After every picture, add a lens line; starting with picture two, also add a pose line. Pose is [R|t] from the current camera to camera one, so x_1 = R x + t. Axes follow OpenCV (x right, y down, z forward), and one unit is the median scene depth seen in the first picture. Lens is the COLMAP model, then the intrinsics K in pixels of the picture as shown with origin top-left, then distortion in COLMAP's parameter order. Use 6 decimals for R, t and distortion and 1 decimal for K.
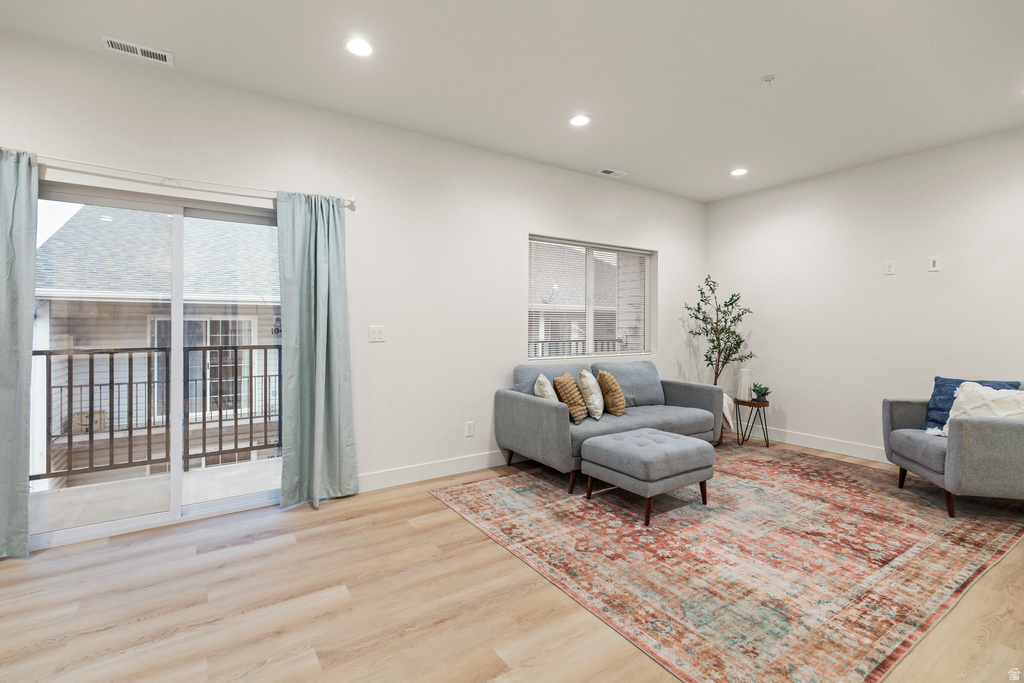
lens RADIAL K [[458.5, 0, 503.4], [0, 458.5, 318.1], [0, 0, 1]] dist [0.001241, 0.000039]
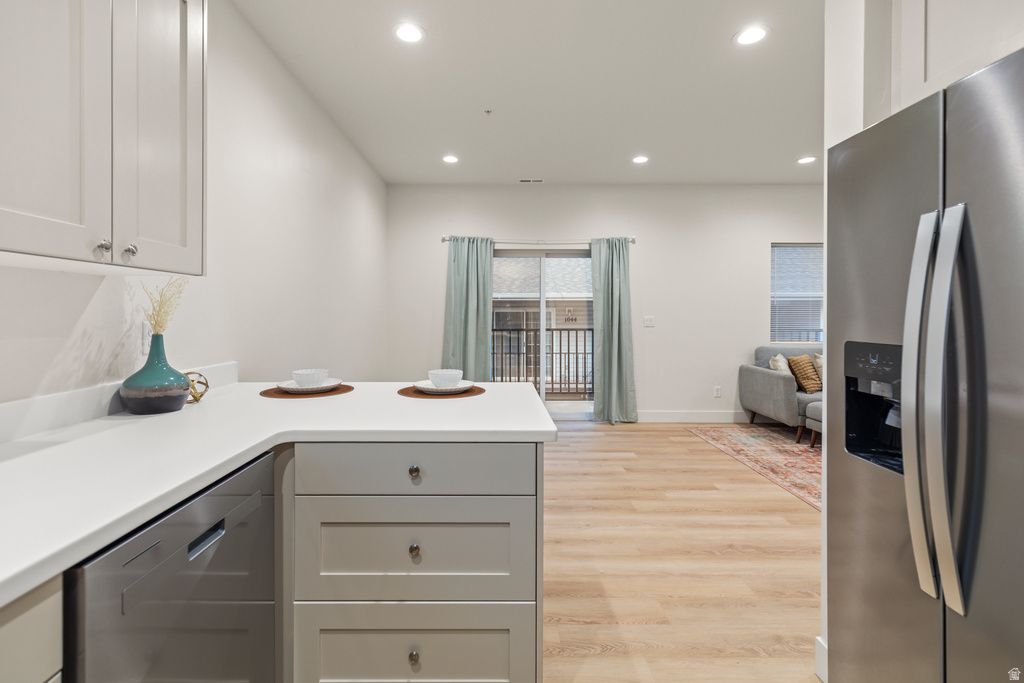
lens RADIAL K [[458.5, 0, 503.4], [0, 458.5, 318.1], [0, 0, 1]] dist [0.001241, 0.000039]
pose [[0.843370, 0.004831, -0.537311, 0.144410], [0.008231, 0.999726, 0.021908, -0.015338], [0.537270, -0.022899, 0.843099, -0.585609]]
